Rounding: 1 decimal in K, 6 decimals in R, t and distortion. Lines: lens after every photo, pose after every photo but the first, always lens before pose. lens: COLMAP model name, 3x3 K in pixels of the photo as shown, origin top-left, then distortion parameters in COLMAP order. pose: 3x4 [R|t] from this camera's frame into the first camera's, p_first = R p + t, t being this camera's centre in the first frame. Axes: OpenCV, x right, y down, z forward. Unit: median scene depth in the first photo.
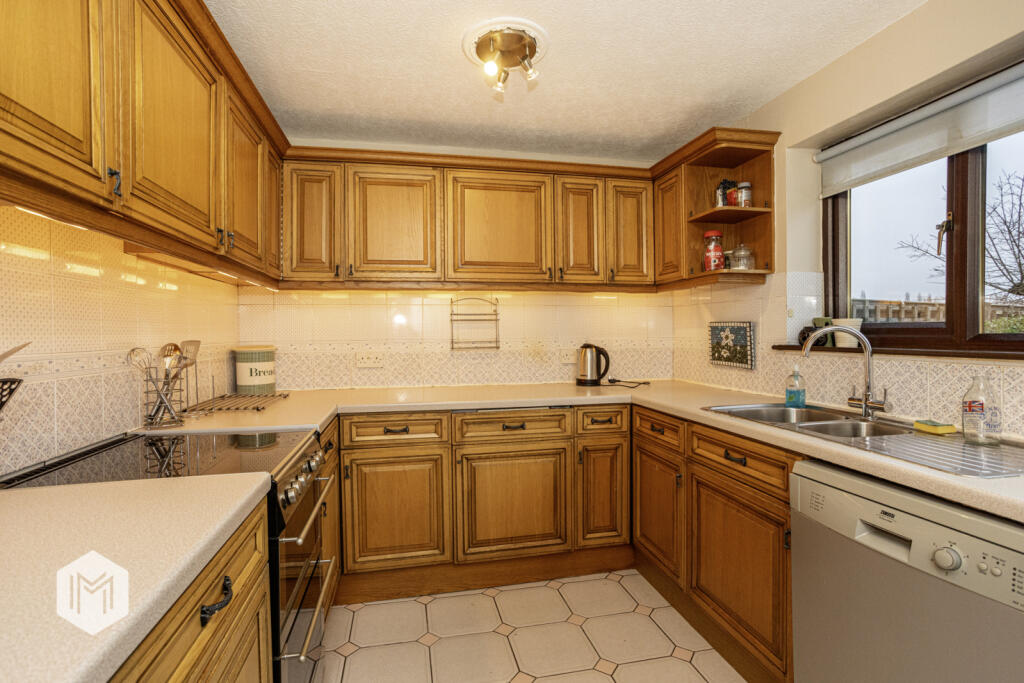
lens RADIAL K [[494.3, 0, 510.5], [0, 494.3, 341.6], [0, 0, 1]] dist [-0.058411, 0.039177]
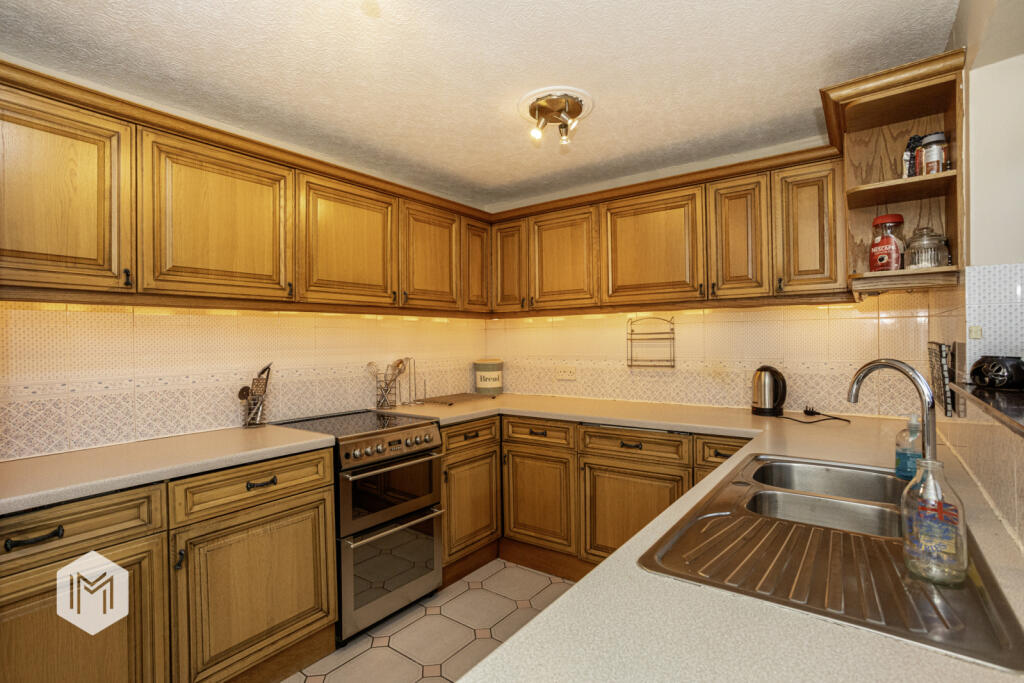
lens RADIAL K [[494.3, 0, 510.5], [0, 494.3, 341.6], [0, 0, 1]] dist [-0.058411, 0.039177]
pose [[0.657961, 0.000098, -0.753052, 0.611219], [-0.006205, 0.999967, -0.005292, -0.037319], [0.753027, 0.008155, 0.657939, 0.130826]]
